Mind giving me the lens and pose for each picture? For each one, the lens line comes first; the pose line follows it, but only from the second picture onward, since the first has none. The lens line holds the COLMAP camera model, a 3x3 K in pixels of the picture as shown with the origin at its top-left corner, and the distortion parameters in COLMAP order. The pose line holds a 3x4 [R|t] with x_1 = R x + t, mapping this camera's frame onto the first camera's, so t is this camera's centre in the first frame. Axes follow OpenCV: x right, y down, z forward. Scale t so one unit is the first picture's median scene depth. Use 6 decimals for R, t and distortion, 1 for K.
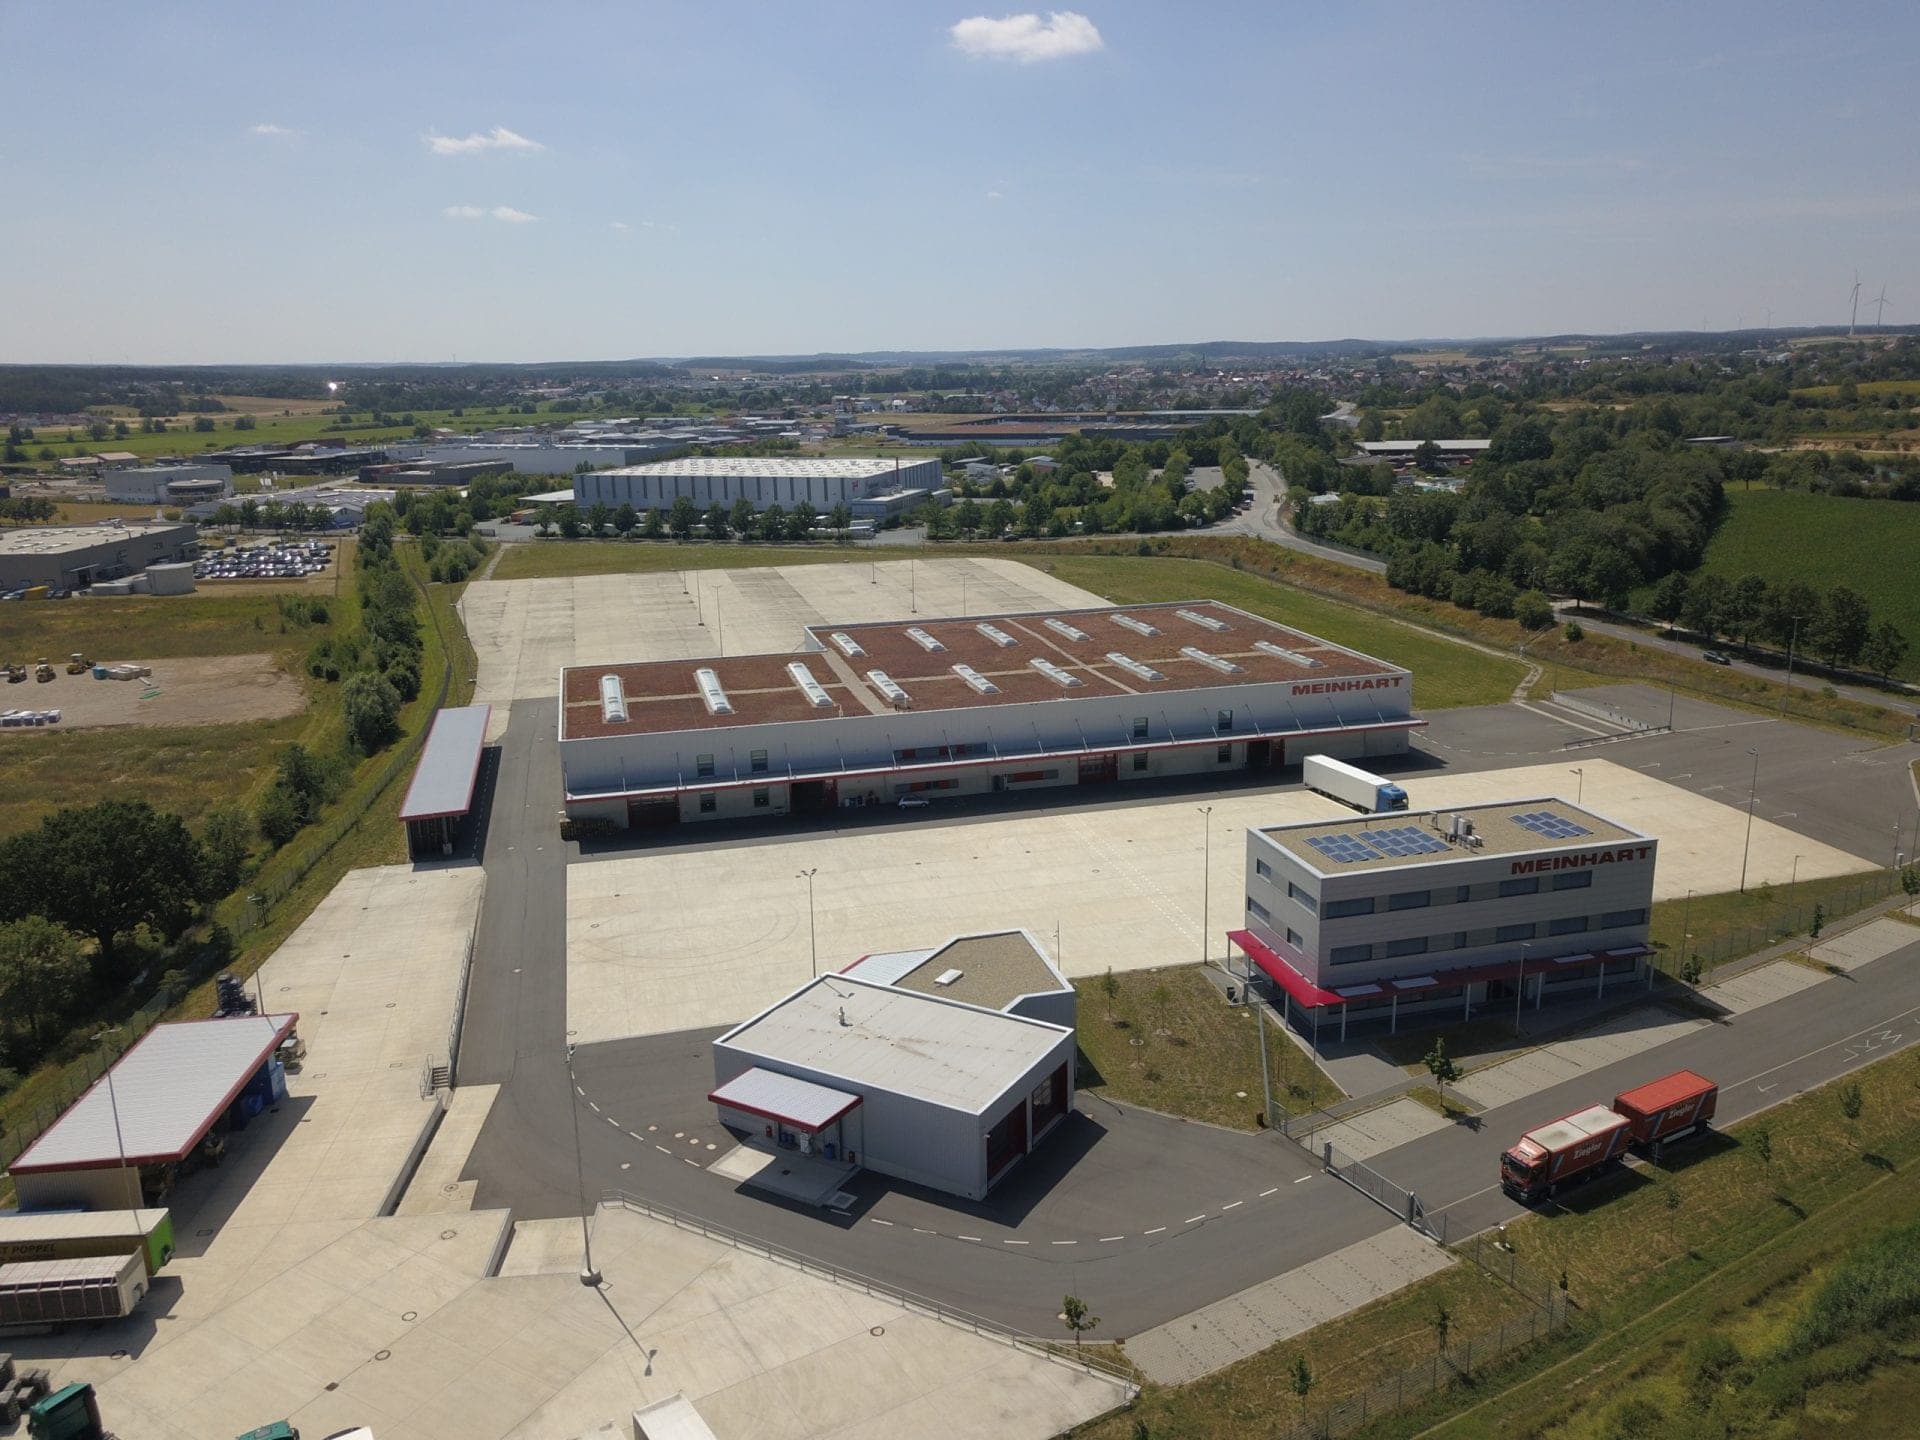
lens RADIAL K [[1475.5, 0, 960.0], [0, 1475.5, 720.0], [0, 0, 1]] dist [0.006027, 0.000112]
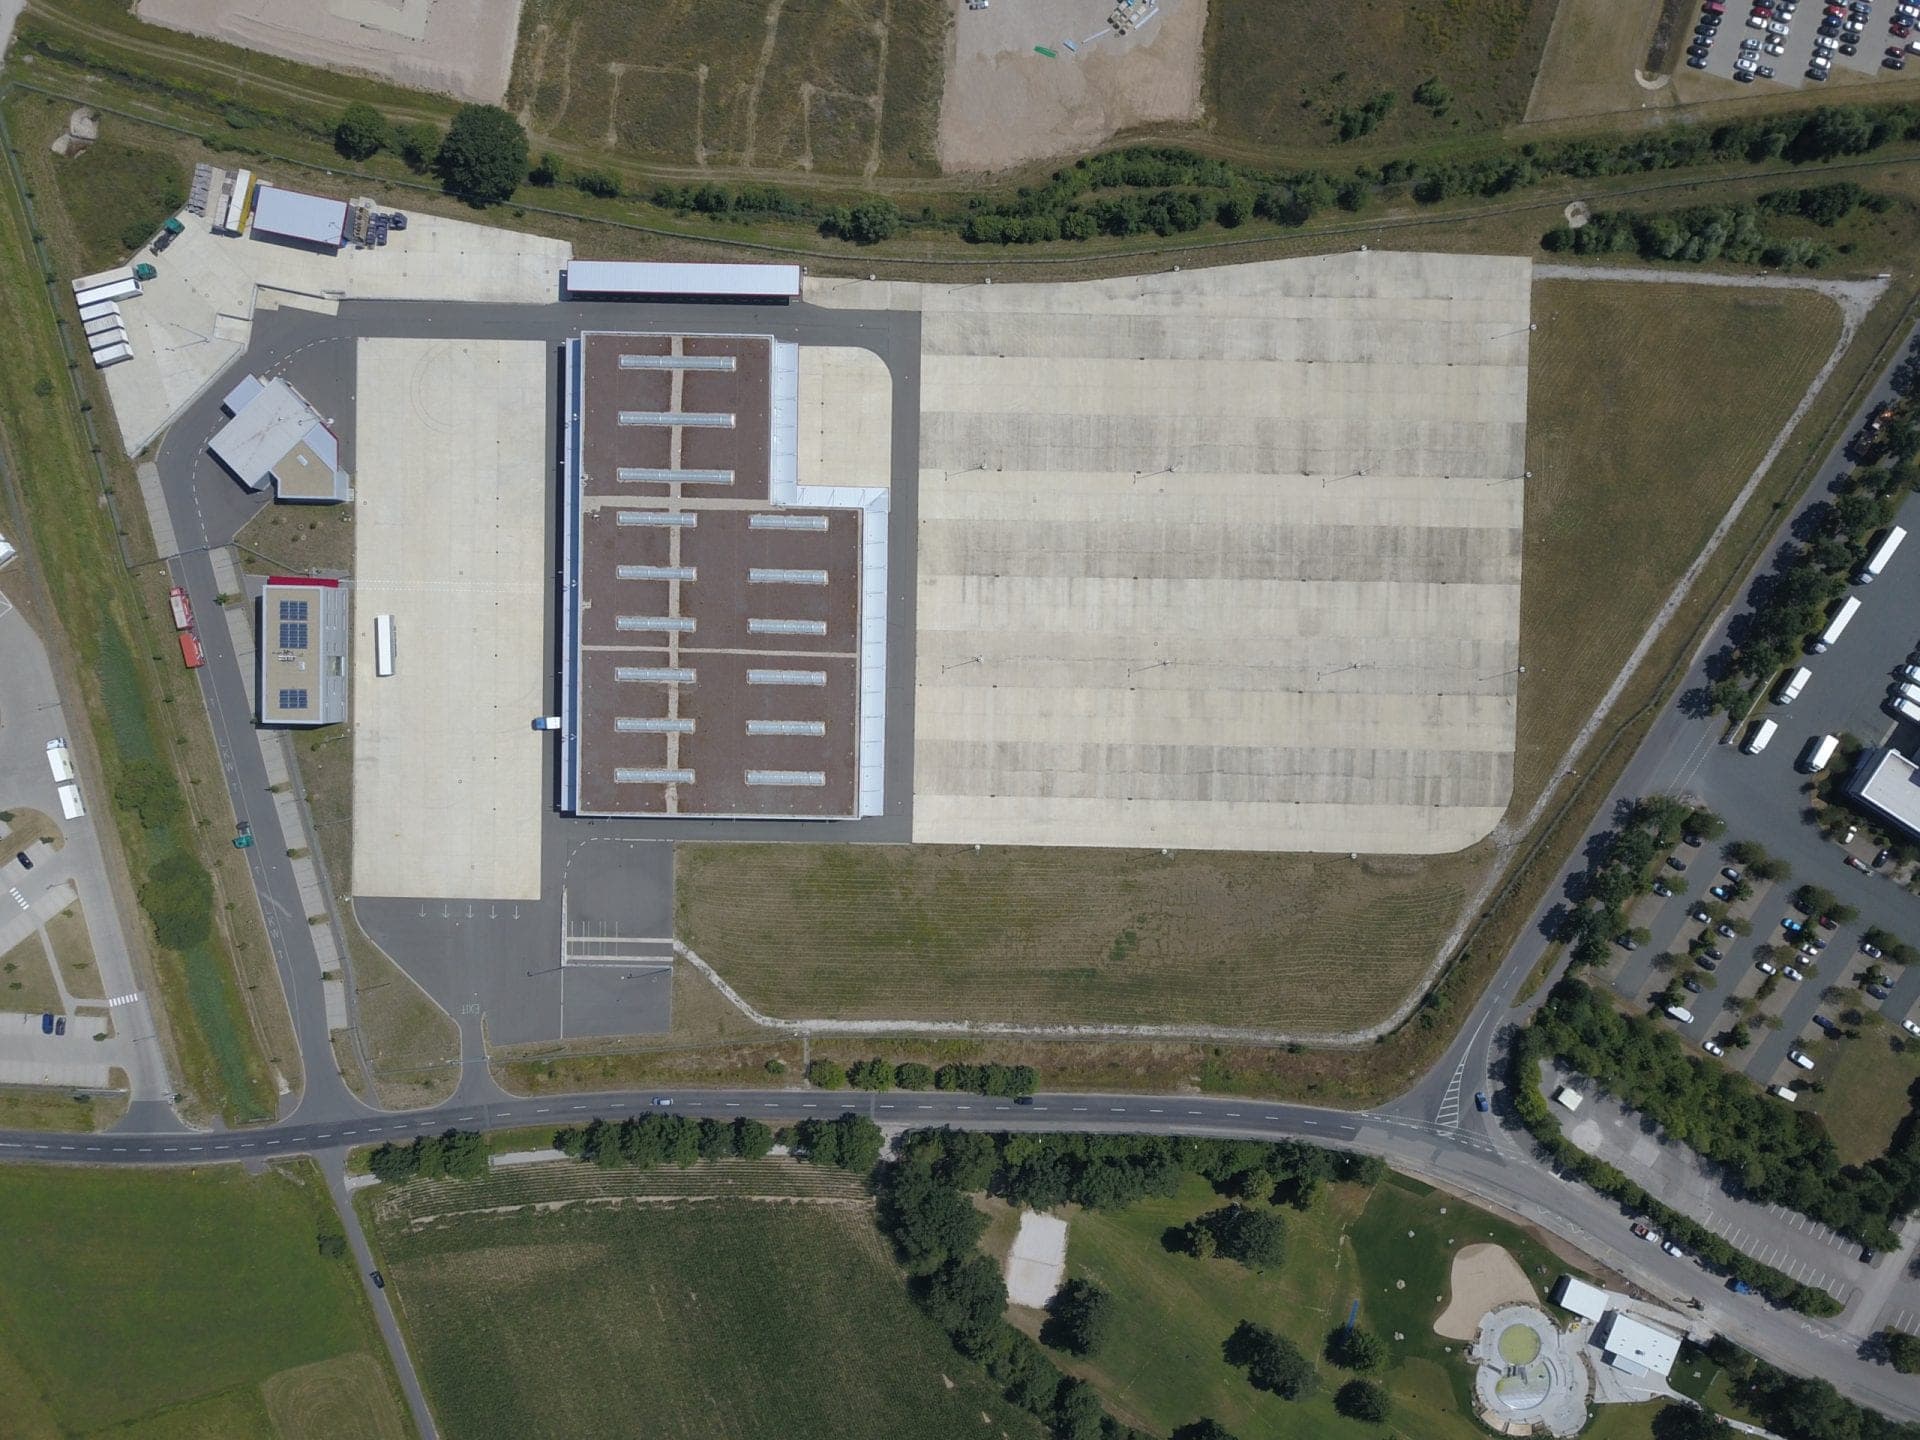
lens RADIAL K [[1458.0, 0, 965.1], [0, 1458.0, 722.8], [0, 0, 1]] dist [0.008585, -0.006197]
pose [[-0.271332, 0.960852, 0.056056, -0.024344], [-0.224374, -0.119782, 0.967114, -2.561470], [0.935968, 0.249831, 0.248091, 1.414408]]
